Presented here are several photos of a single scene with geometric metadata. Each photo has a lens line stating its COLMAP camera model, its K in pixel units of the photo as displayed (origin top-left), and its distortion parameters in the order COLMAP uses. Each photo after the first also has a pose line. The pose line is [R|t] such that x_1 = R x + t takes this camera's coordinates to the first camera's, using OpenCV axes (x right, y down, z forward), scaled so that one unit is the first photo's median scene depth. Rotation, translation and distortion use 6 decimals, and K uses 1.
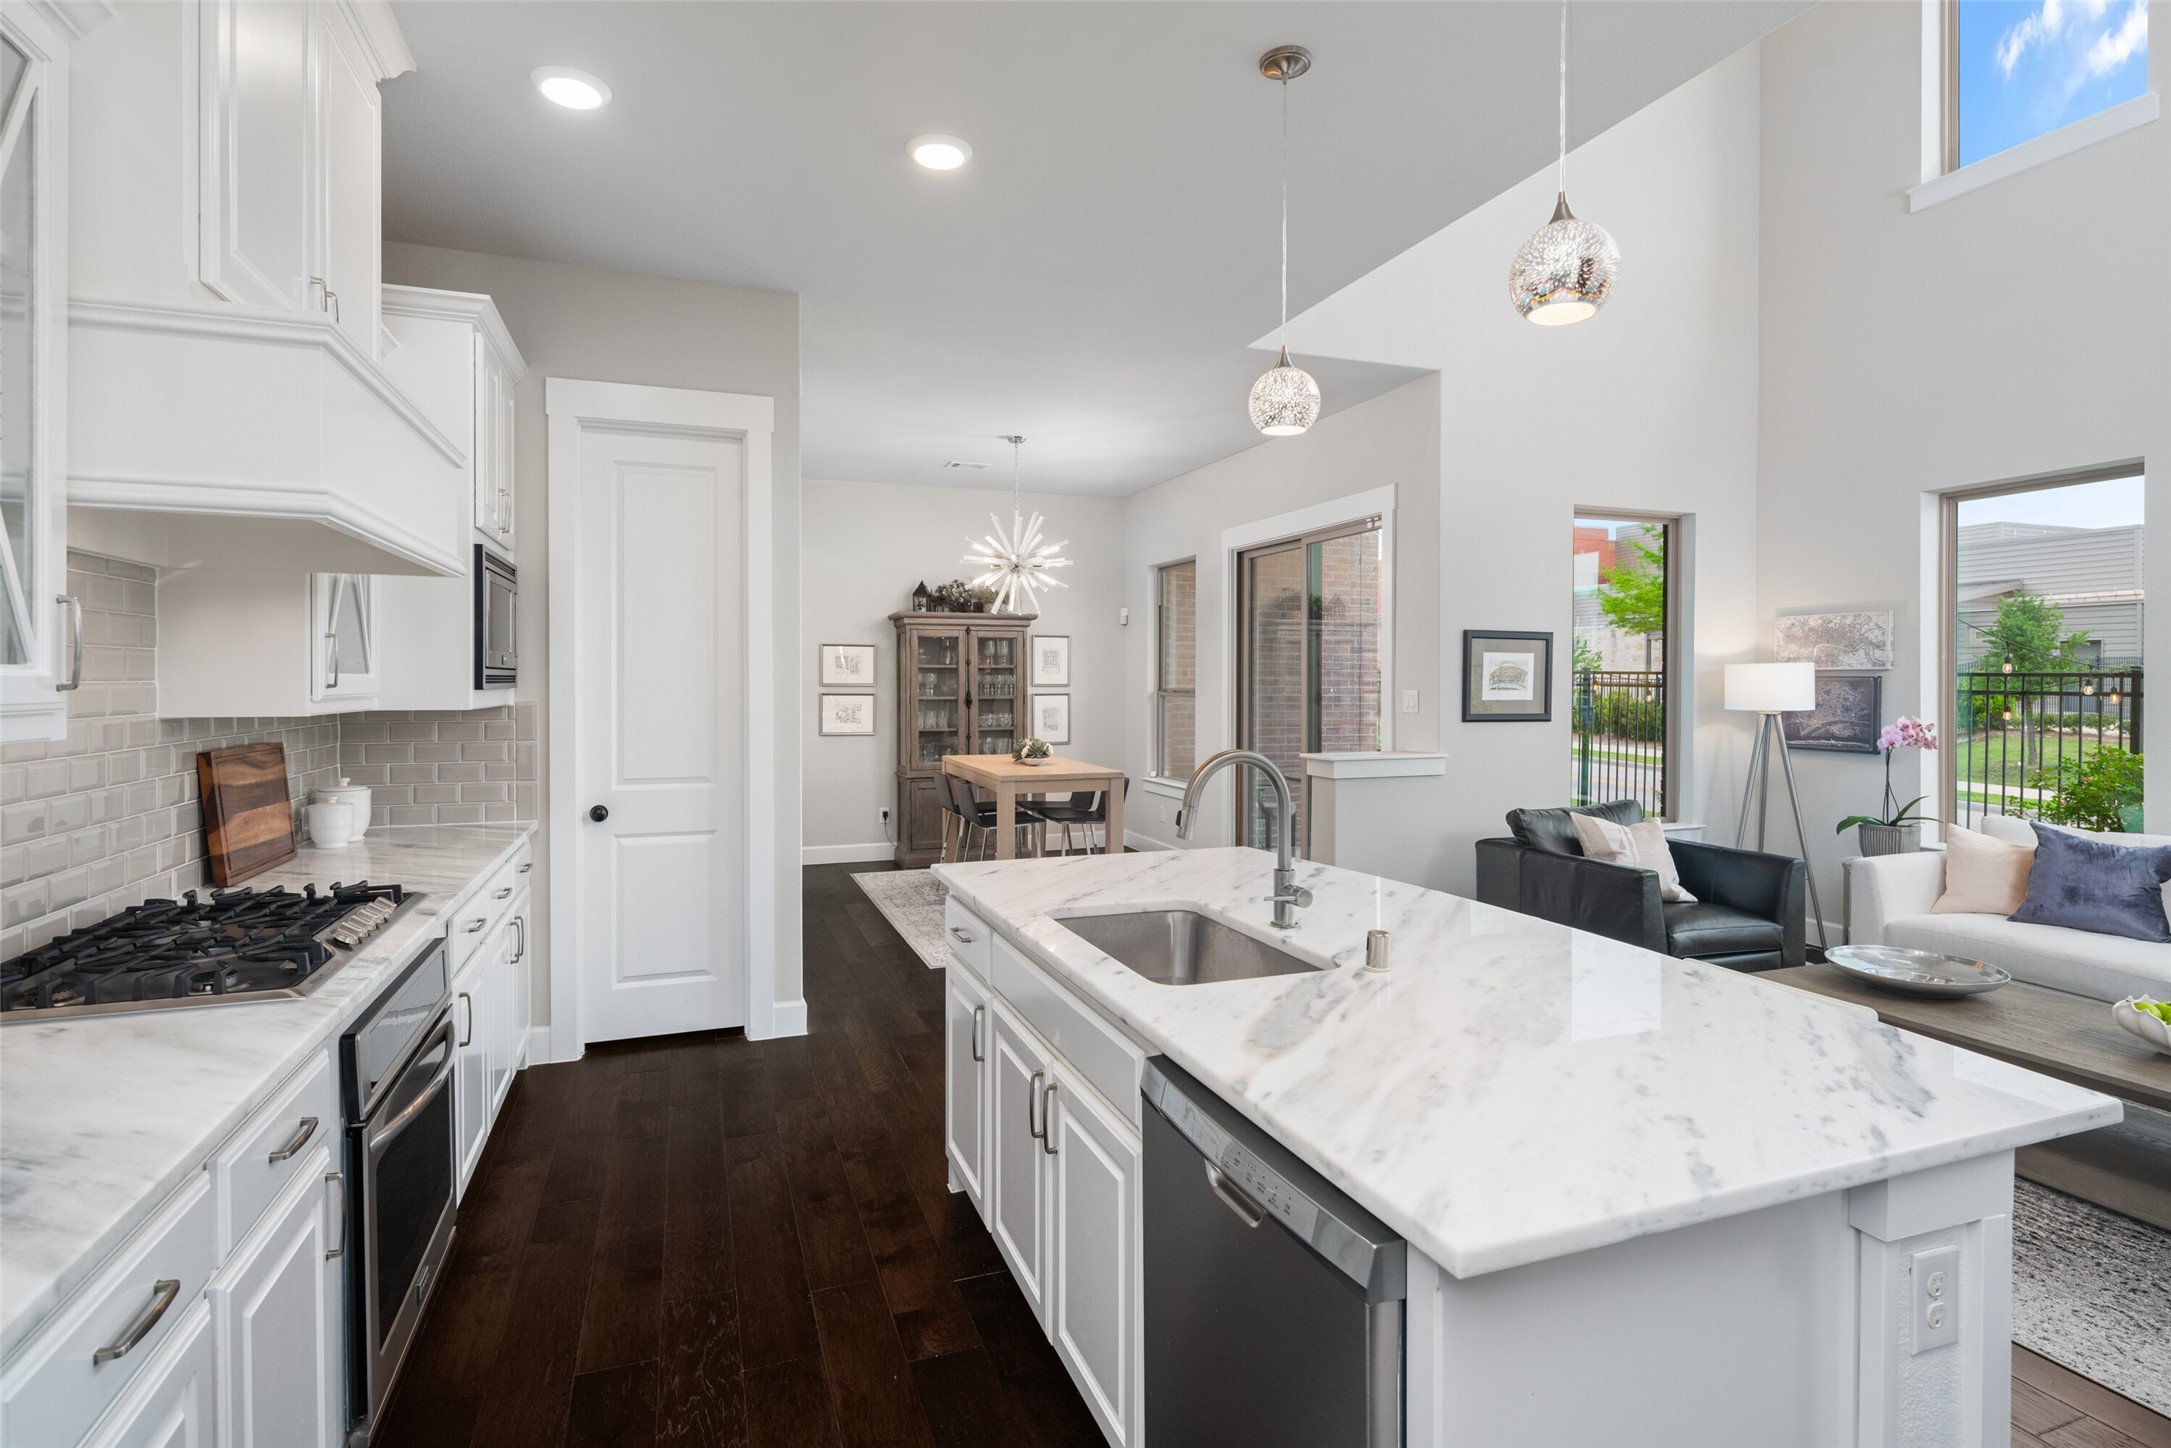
lens RADIAL K [[1054.2, 0, 1056.2], [0, 1054.2, 689.3], [0, 0, 1]] dist [0.002345, -0.004297]
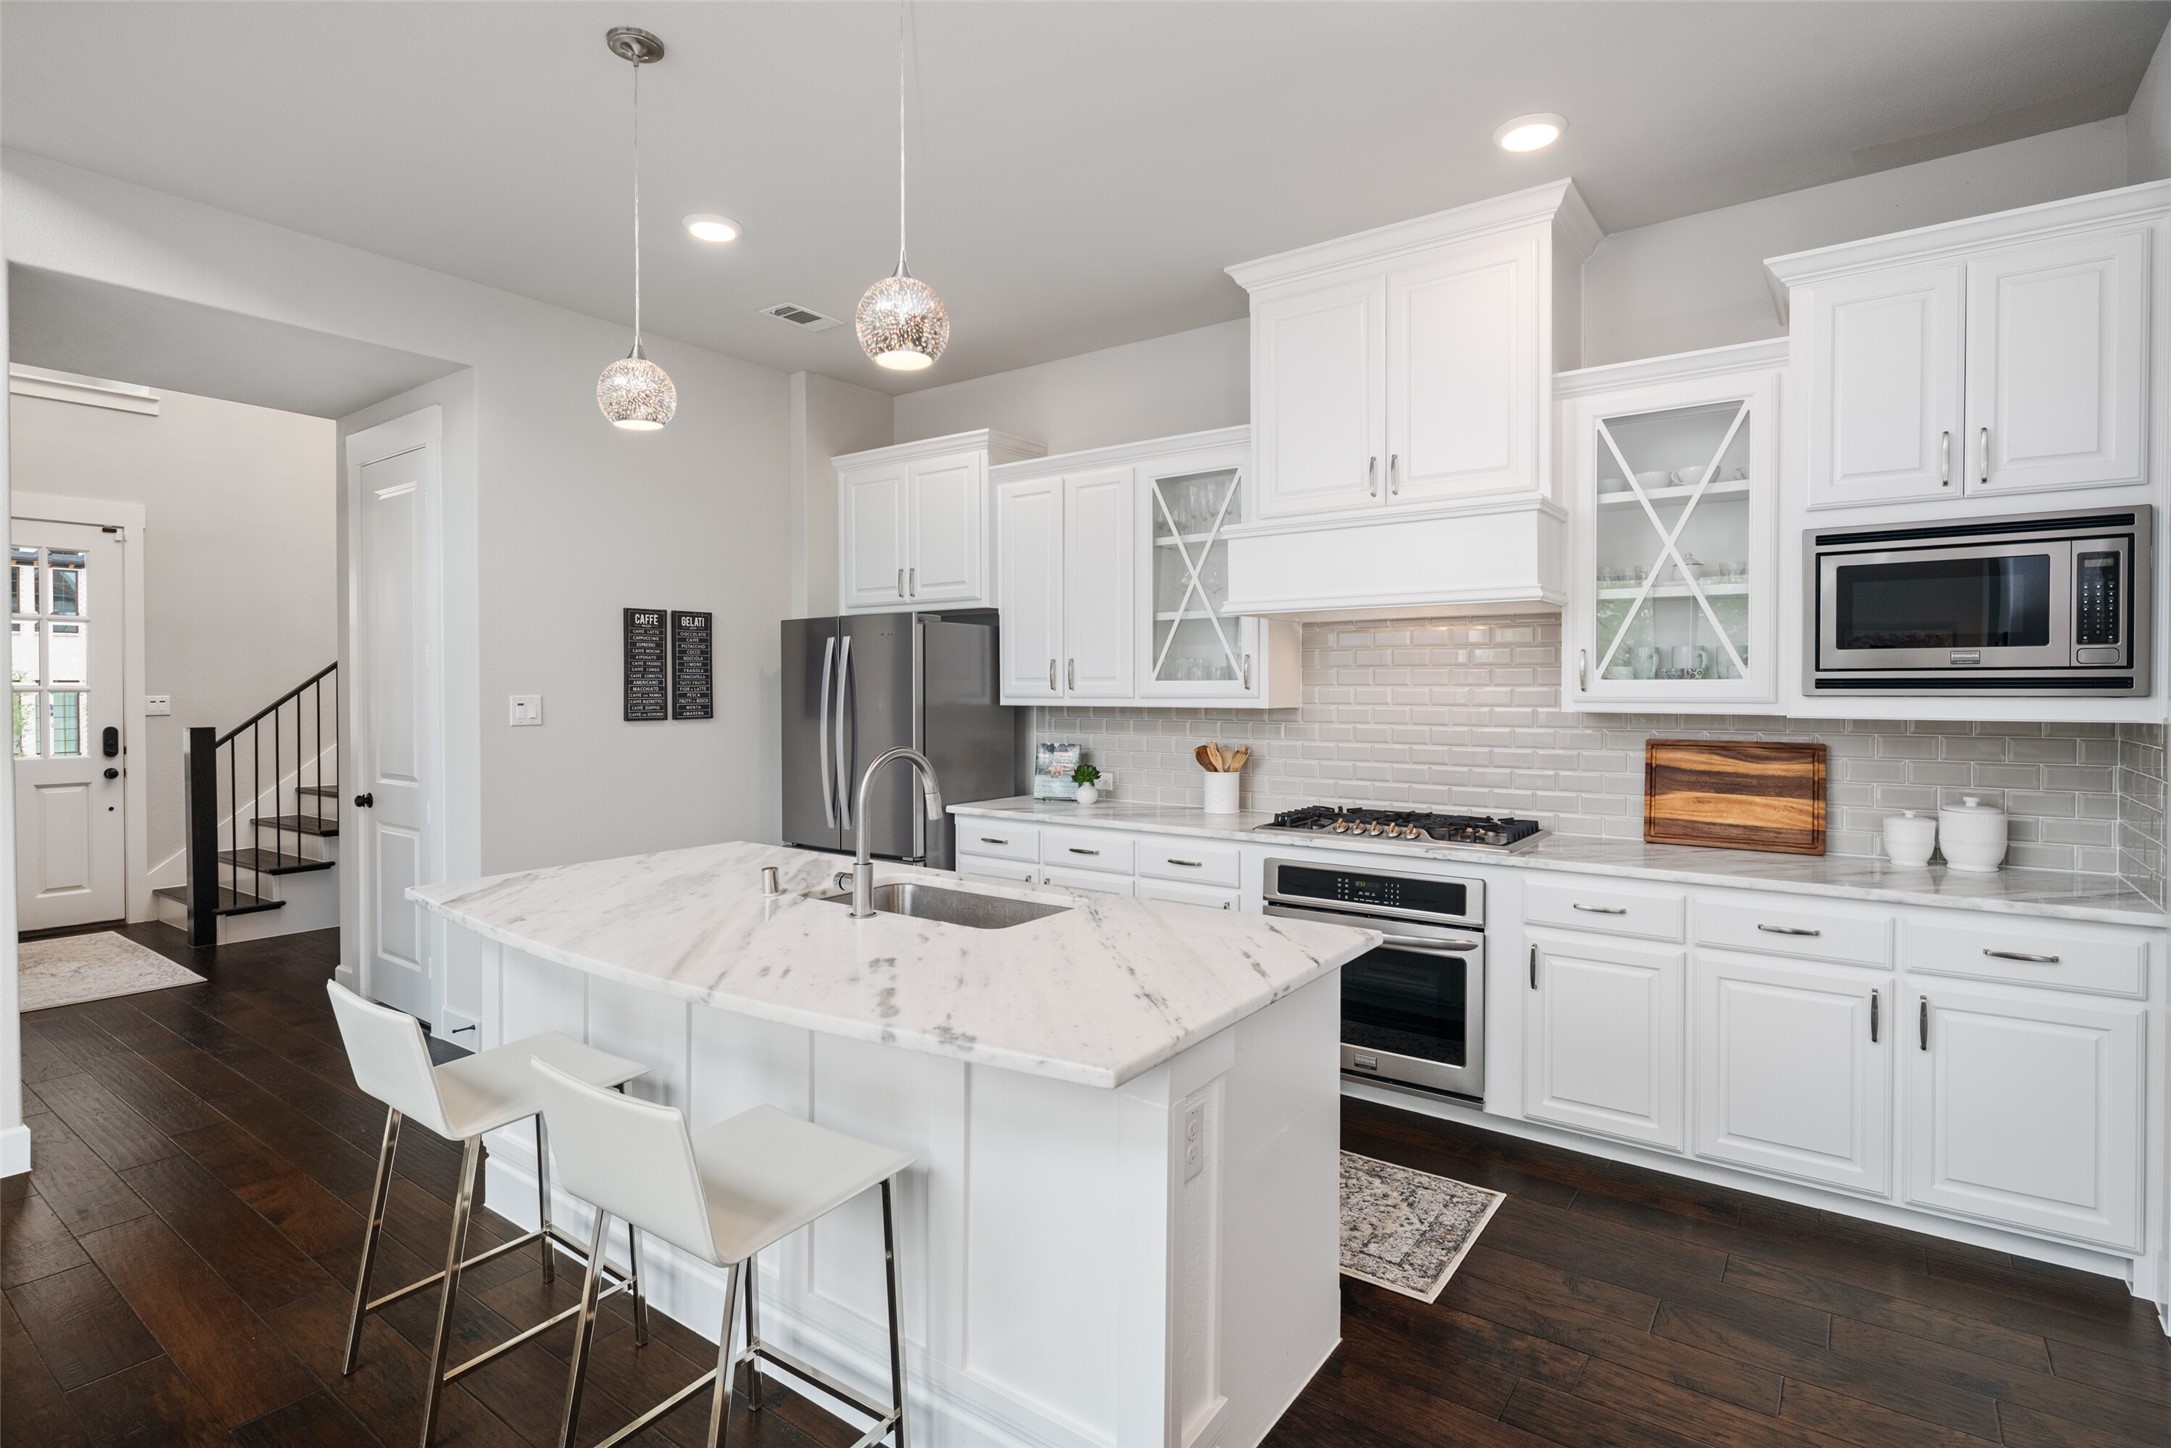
lens RADIAL K [[1002.9, 0, 1097.2], [0, 1002.9, 694.6], [0, 0, 1]] dist [-0.009201, -0.000542]
pose [[-0.808360, 0.007233, -0.588644, 0.254356], [-0.003014, 0.999861, 0.016424, -0.007500], [0.588681, 0.015051, -0.808225, 0.800932]]
